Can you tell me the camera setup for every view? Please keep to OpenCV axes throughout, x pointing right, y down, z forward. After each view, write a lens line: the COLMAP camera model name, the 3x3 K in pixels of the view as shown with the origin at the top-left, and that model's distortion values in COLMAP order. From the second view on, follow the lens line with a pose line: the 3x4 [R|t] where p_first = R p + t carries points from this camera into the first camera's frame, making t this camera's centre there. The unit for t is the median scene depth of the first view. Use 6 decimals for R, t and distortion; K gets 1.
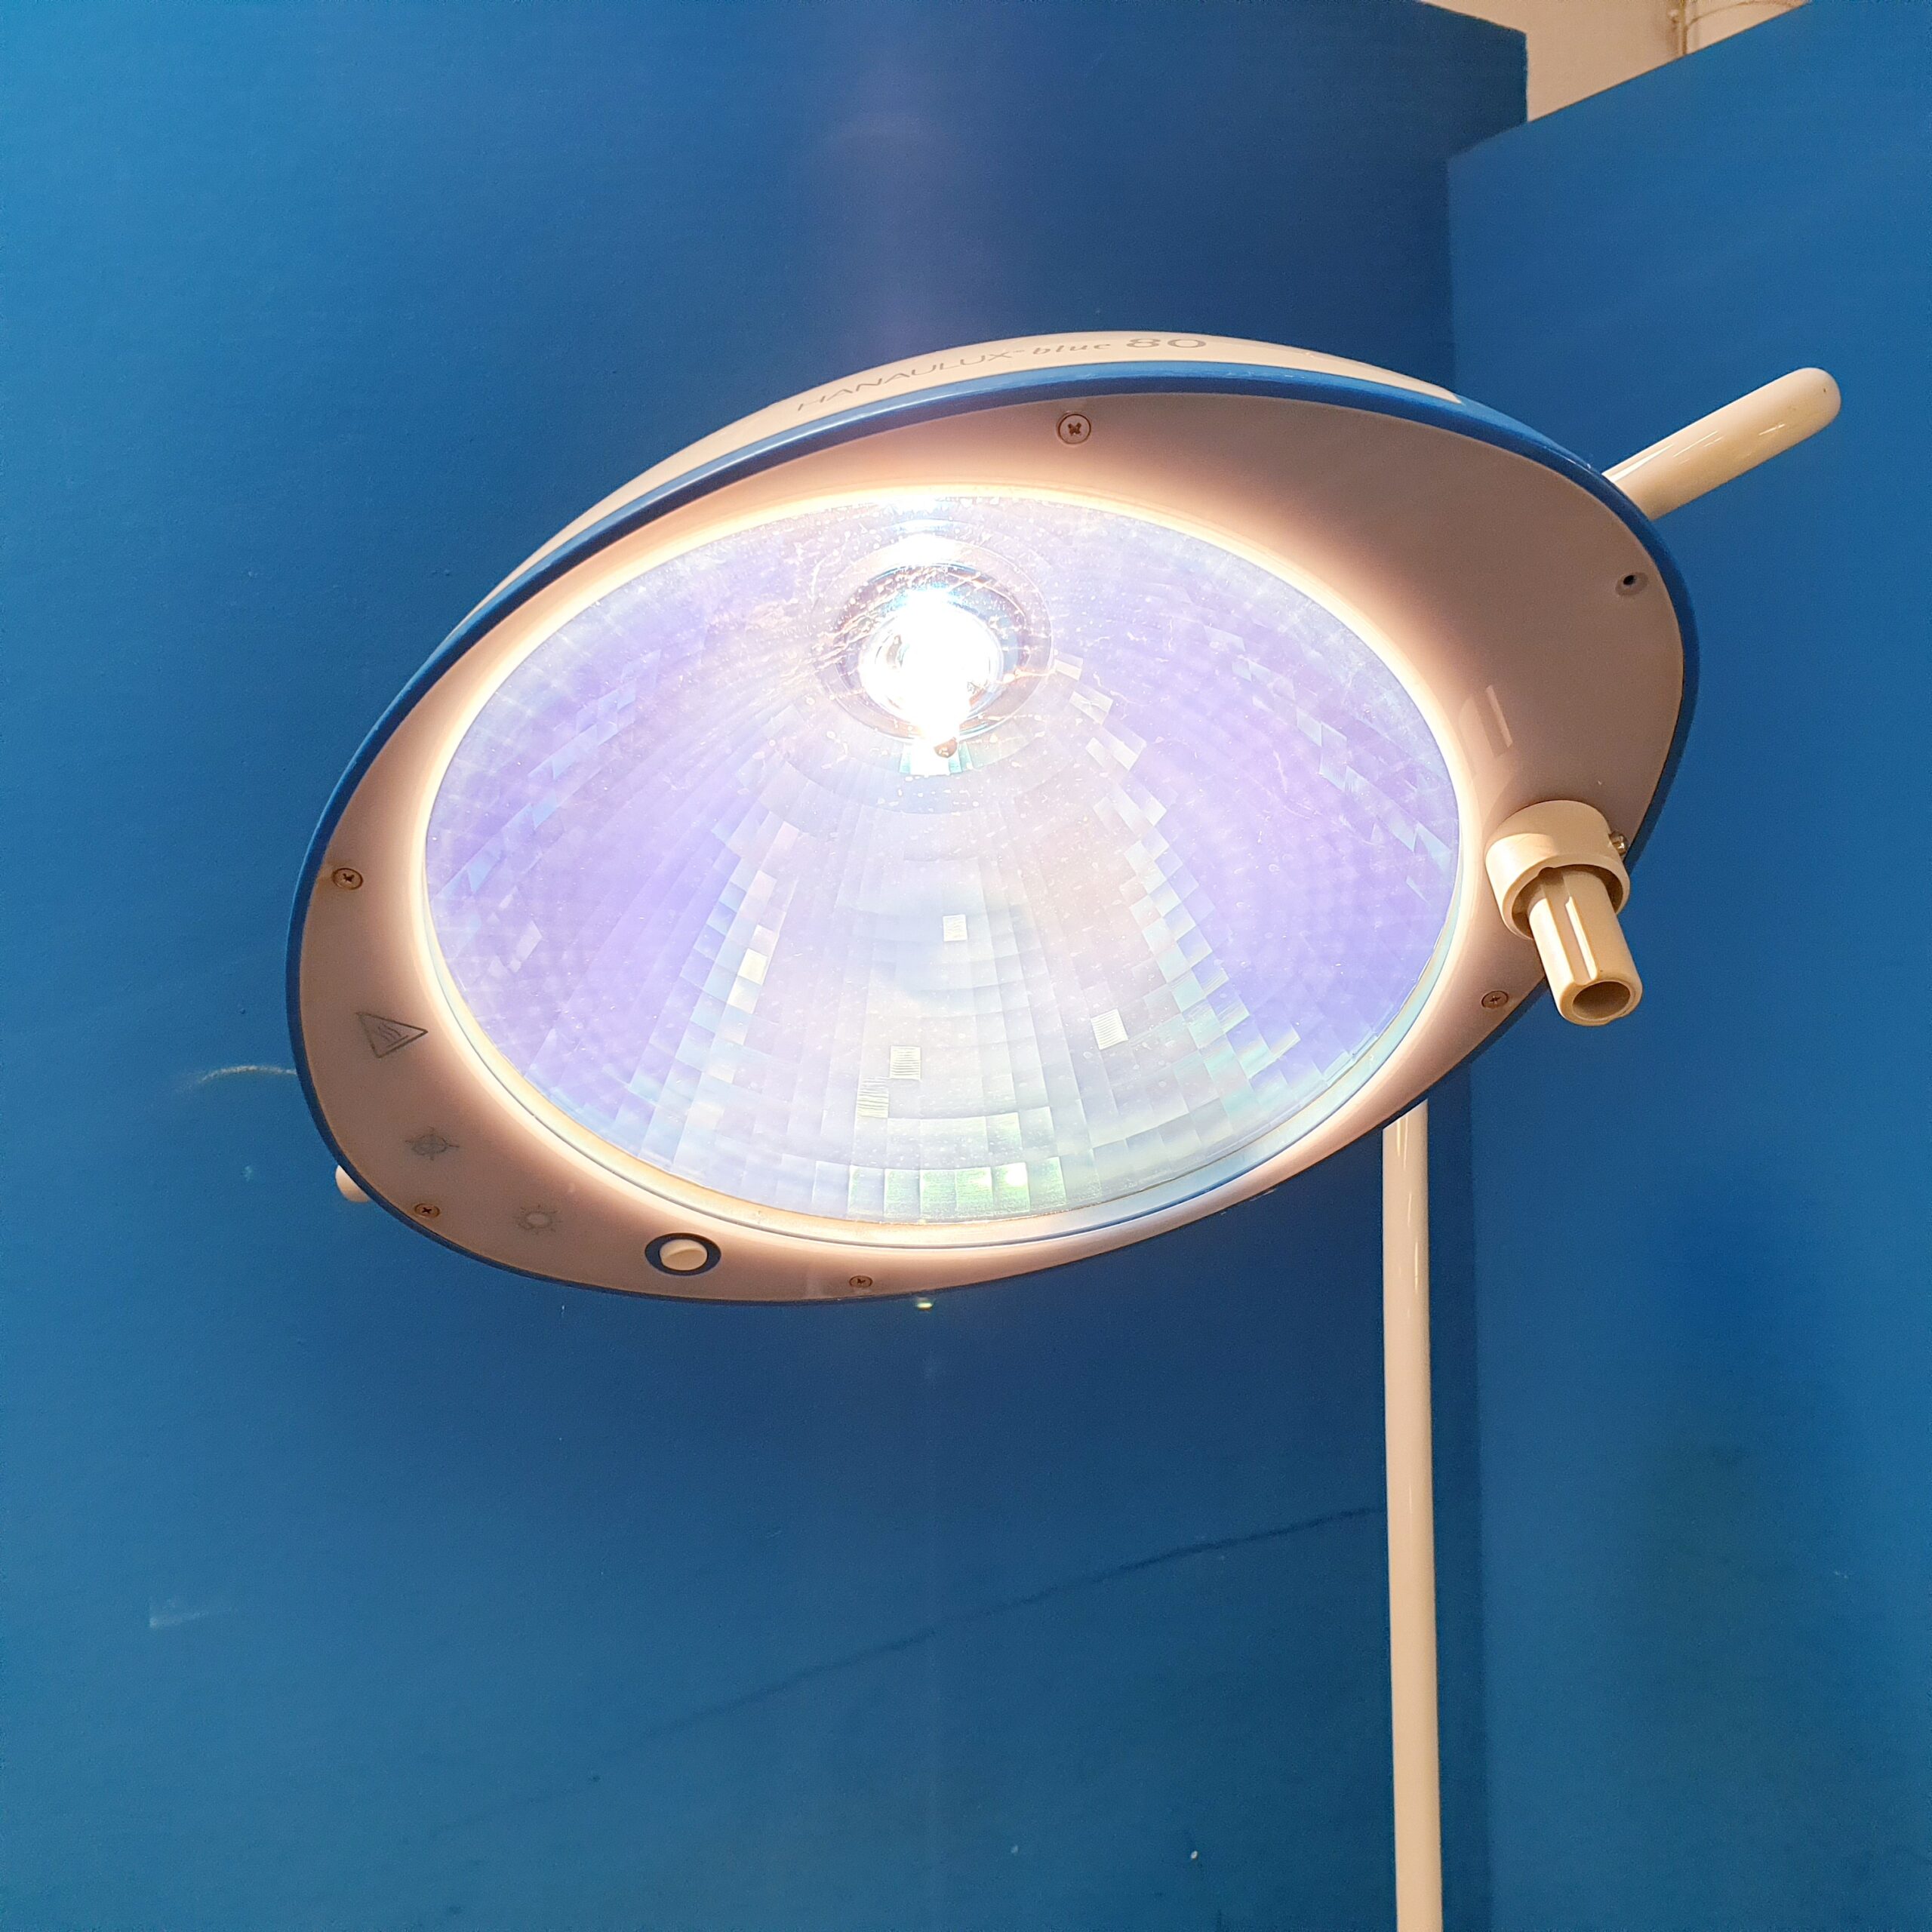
lens RADIAL K [[1999.9, 0, 940.7], [0, 1999.9, 965.5], [0, 0, 1]] dist [0.009313, 0.000000]
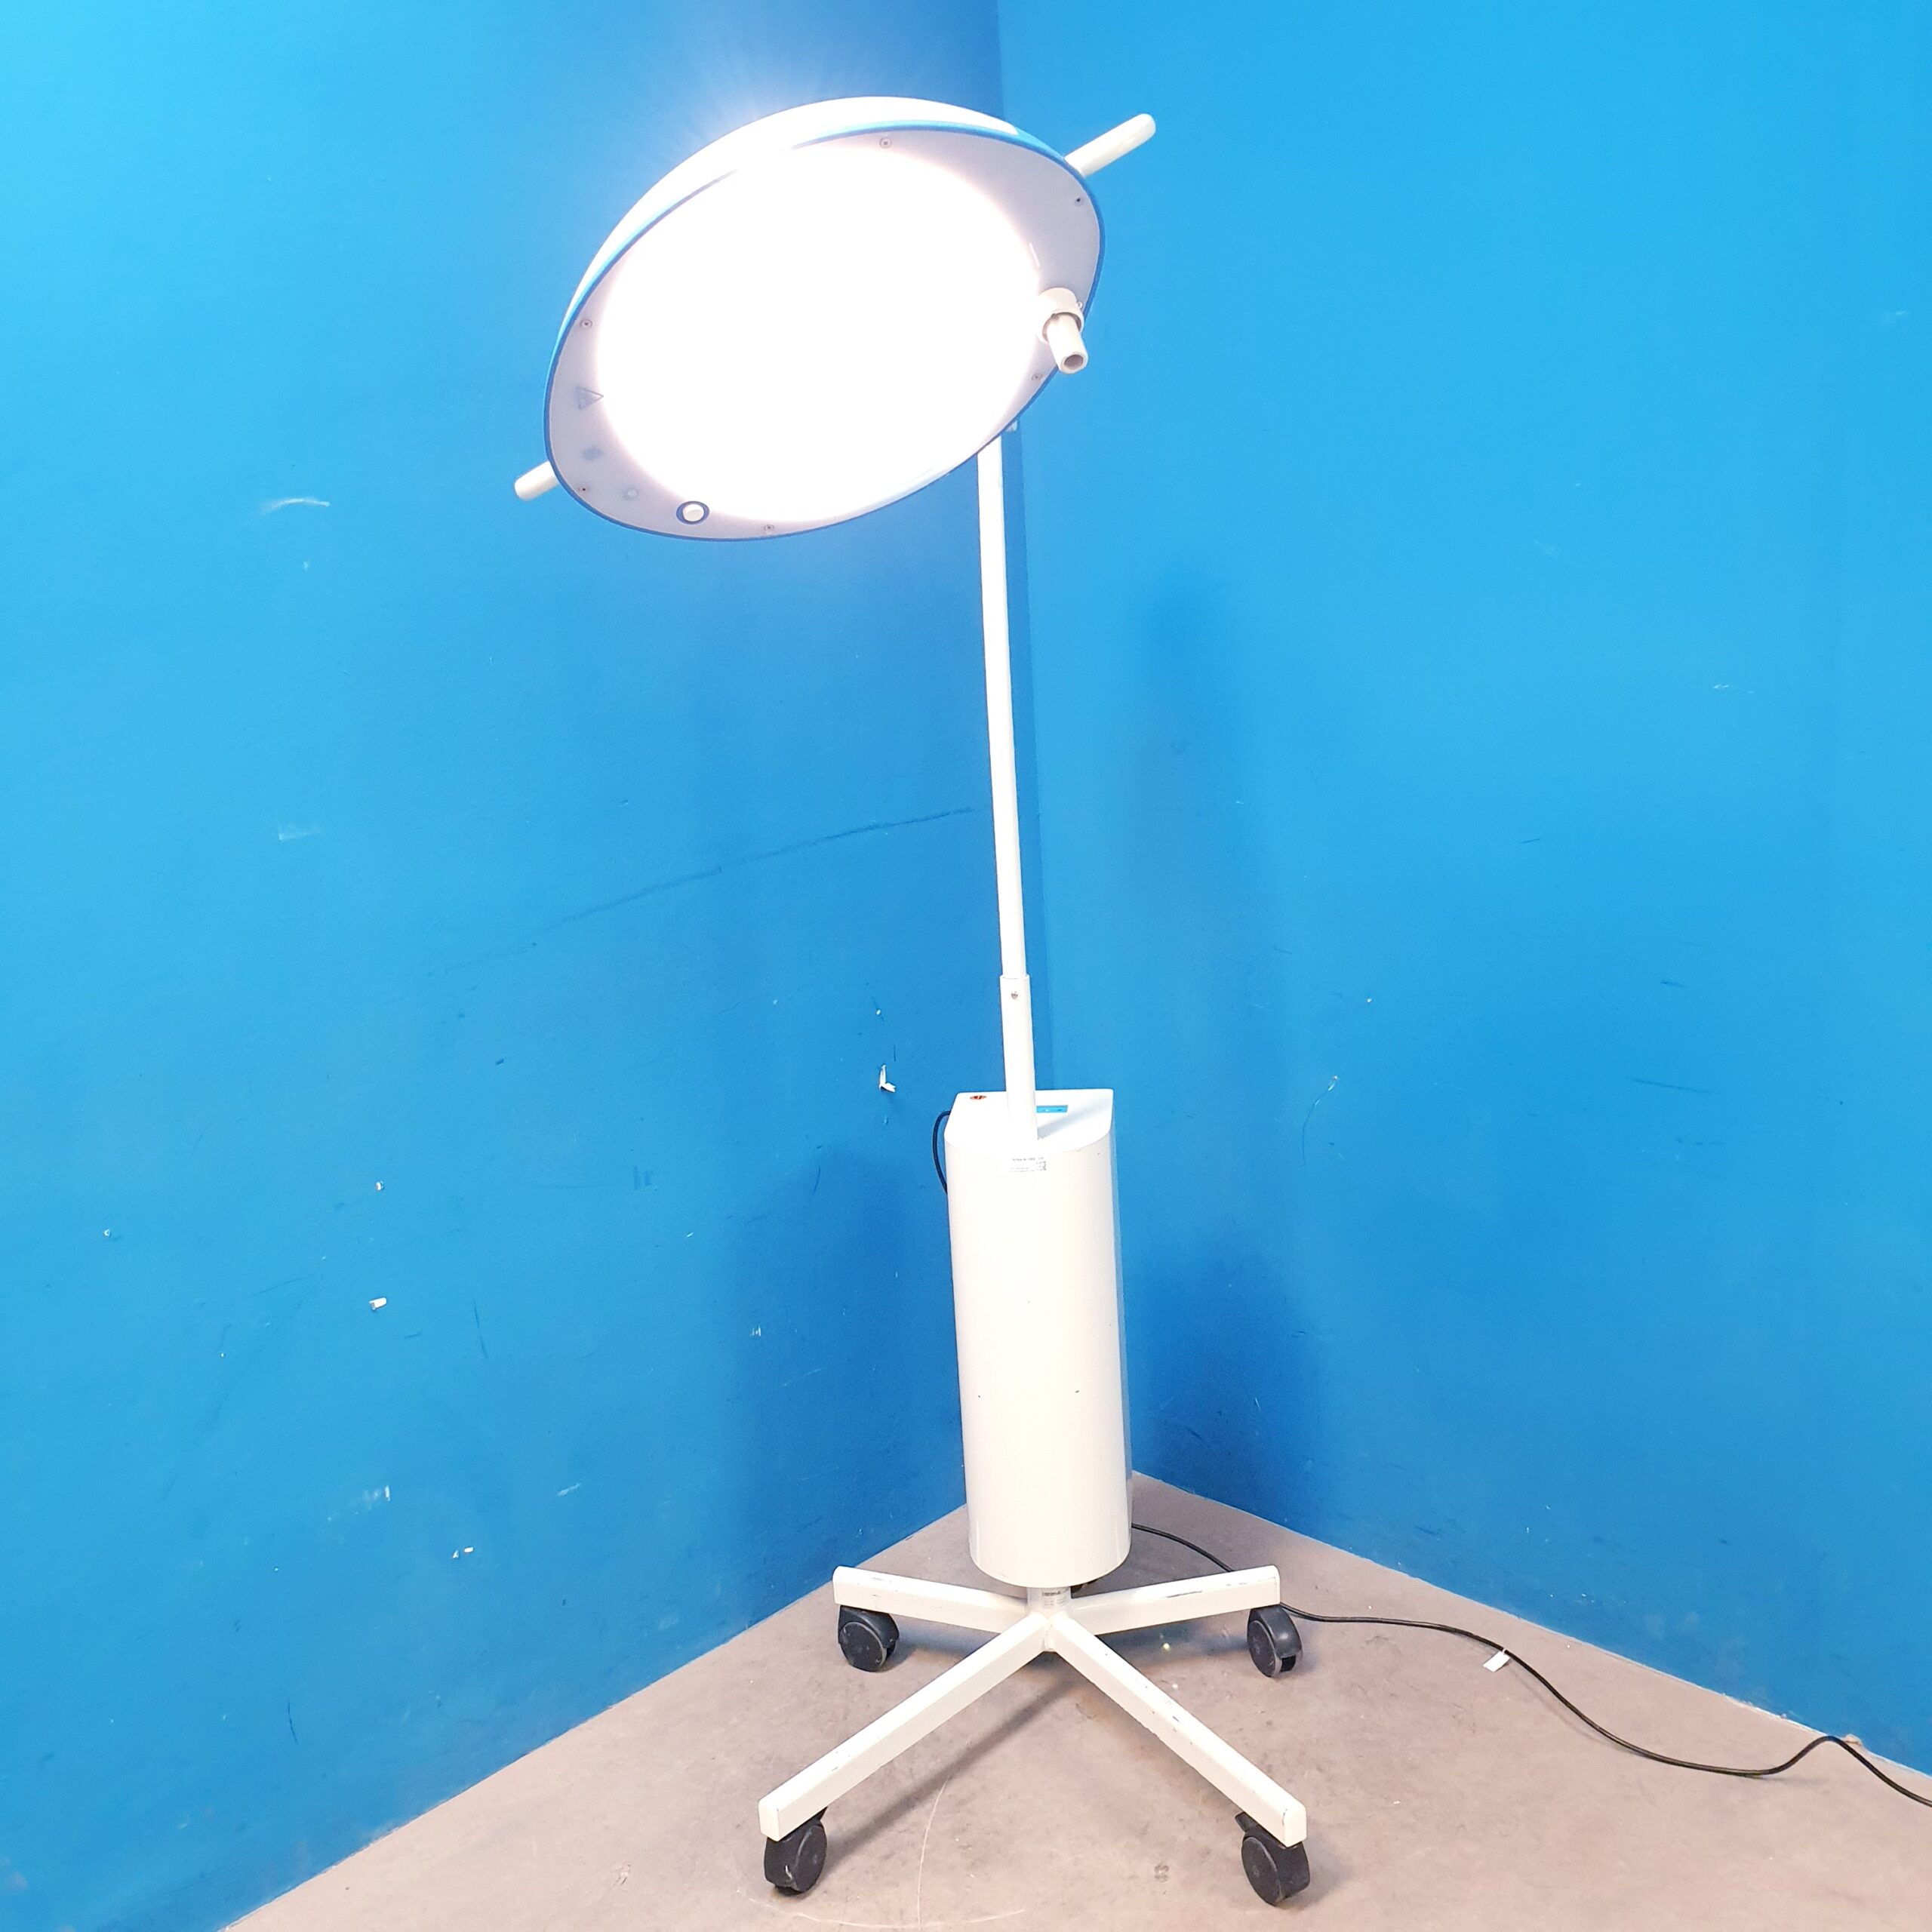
lens RADIAL K [[1999.9, 0, 997.0], [0, 1999.9, 967.6], [0, 0, 1]] dist [0.009313, 0.000000]
pose [[0.968939, -0.080383, 0.233870, -0.392391], [0.034892, 0.980675, 0.192506, 0.244997], [-0.244825, -0.178367, 0.953020, -1.419149]]
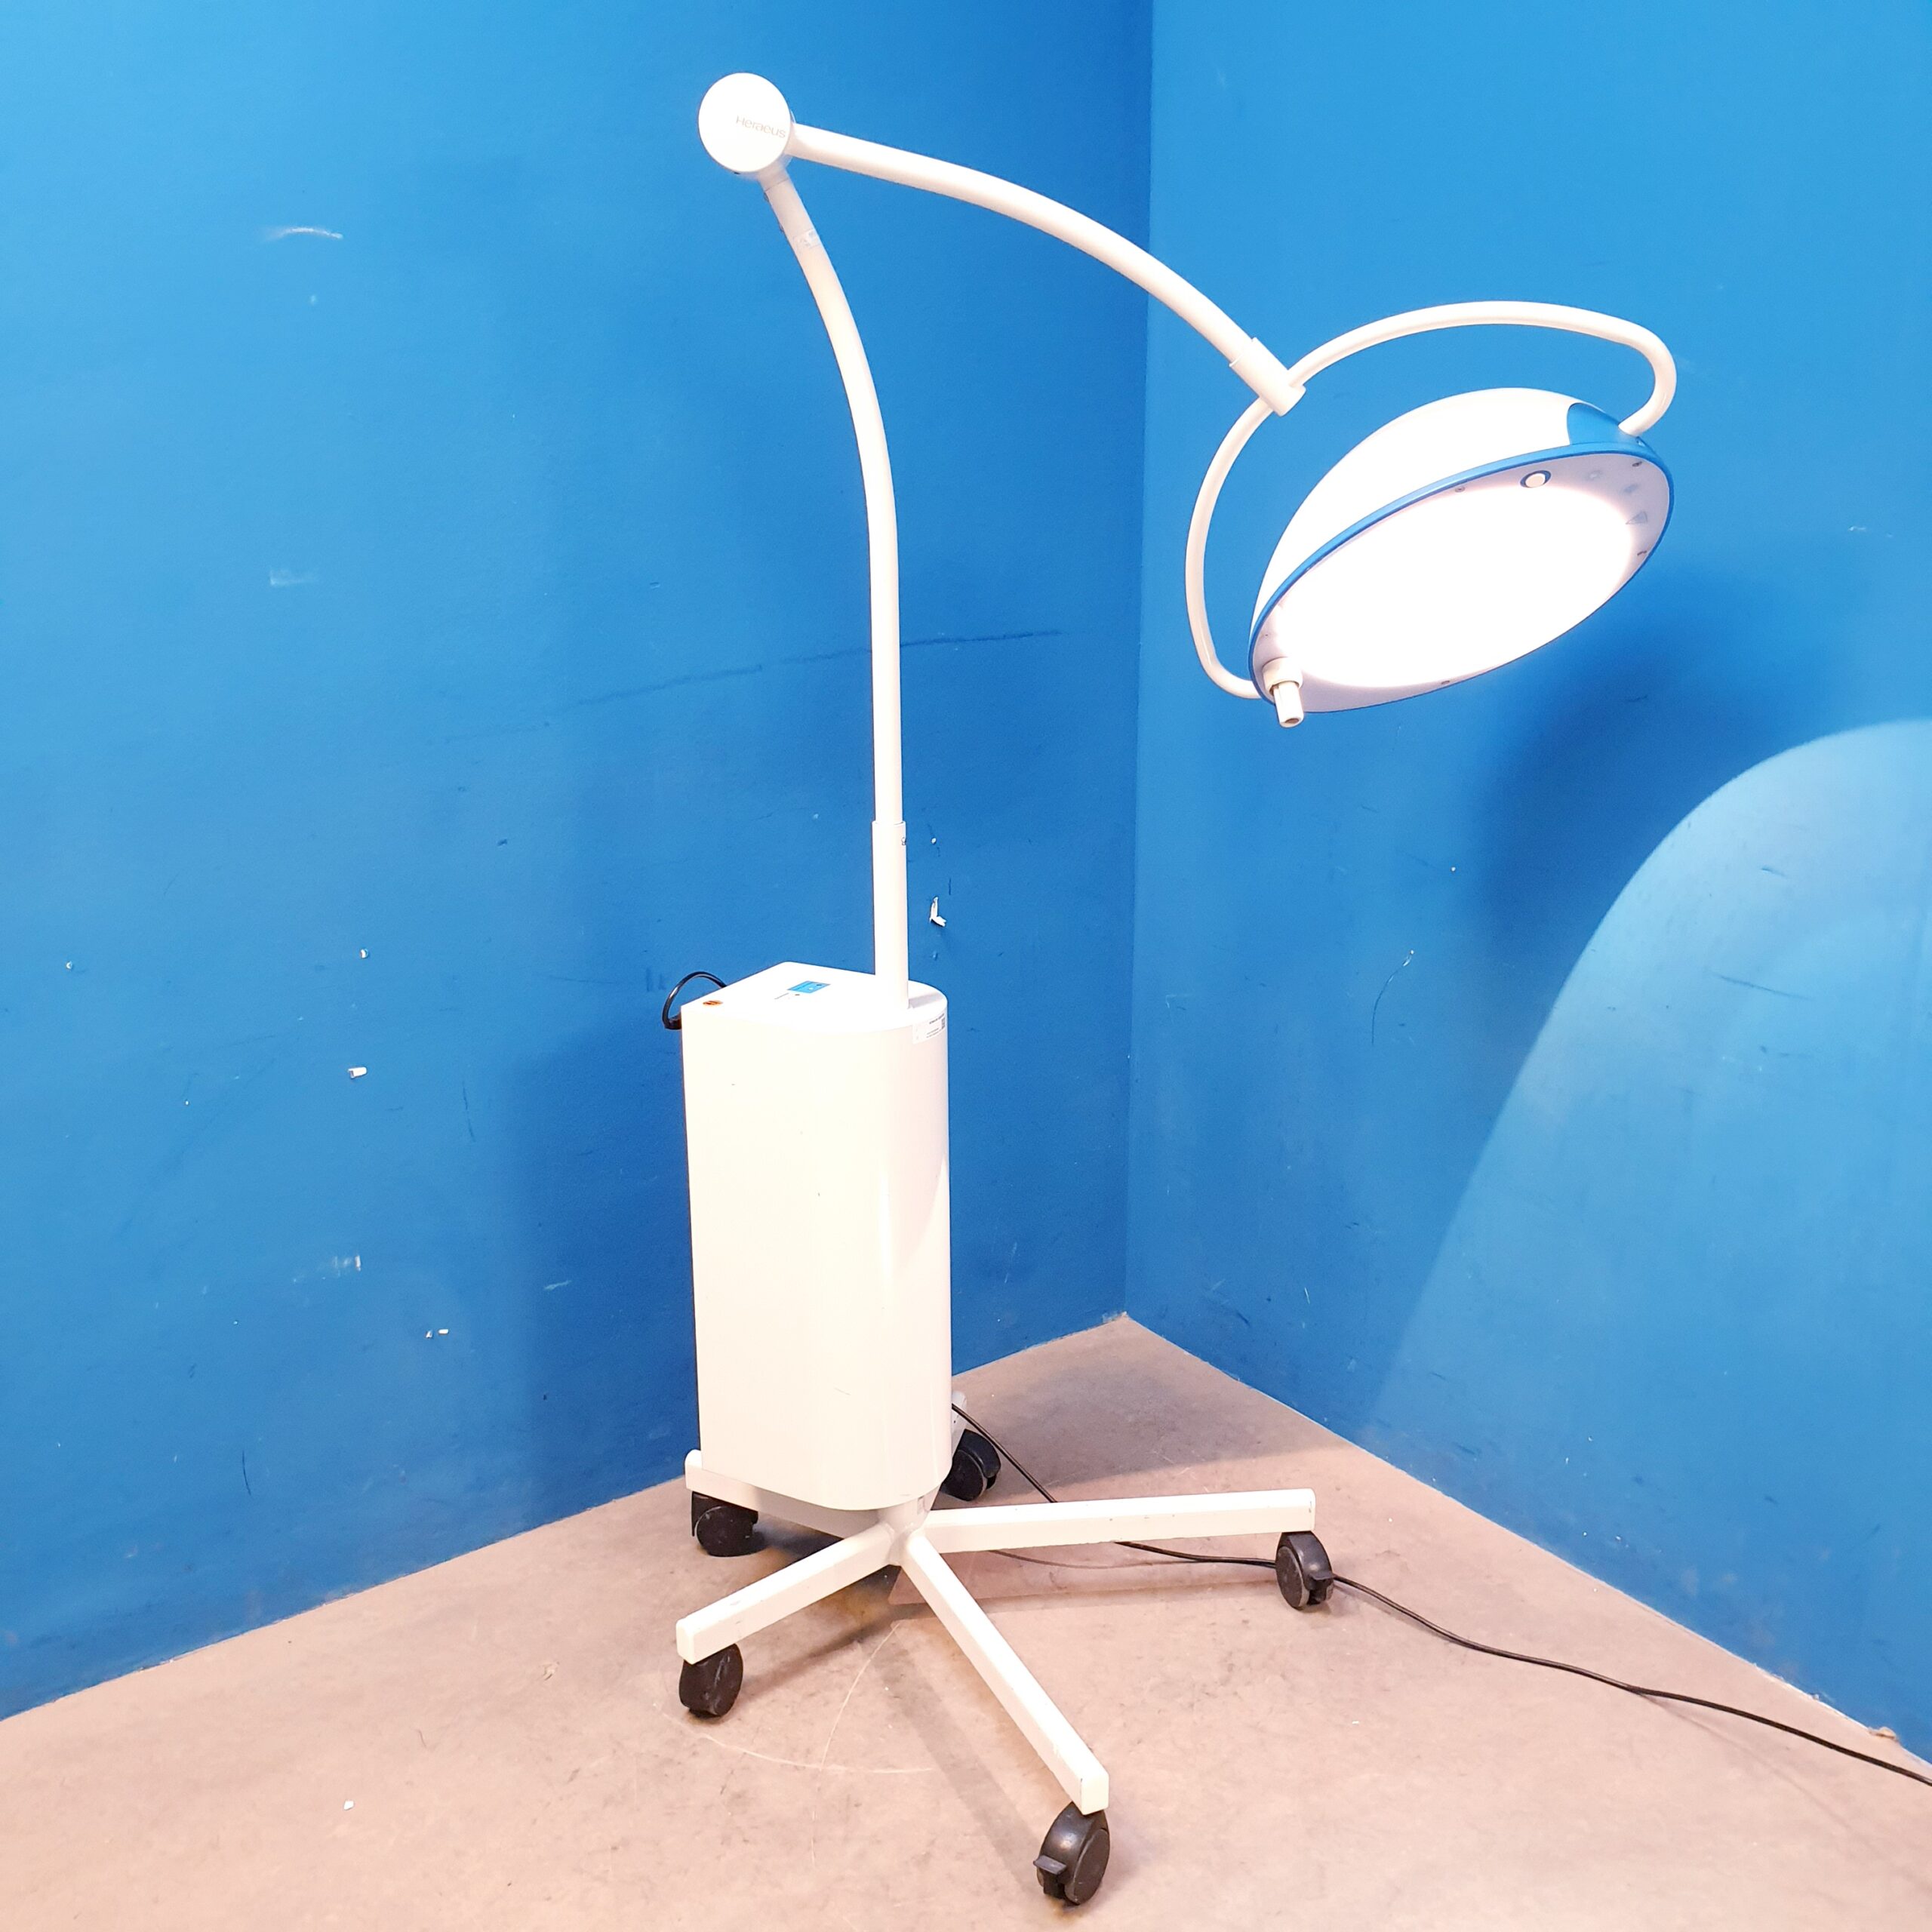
lens RADIAL K [[1999.9, 0, 982.0], [0, 1999.9, 973.3], [0, 0, 1]] dist [0.009313, 0.000000]
pose [[0.996856, 0.003800, 0.079146, 0.105310], [-0.023403, 0.968409, 0.248266, 0.400616], [-0.075702, -0.249338, 0.965453, -1.304471]]
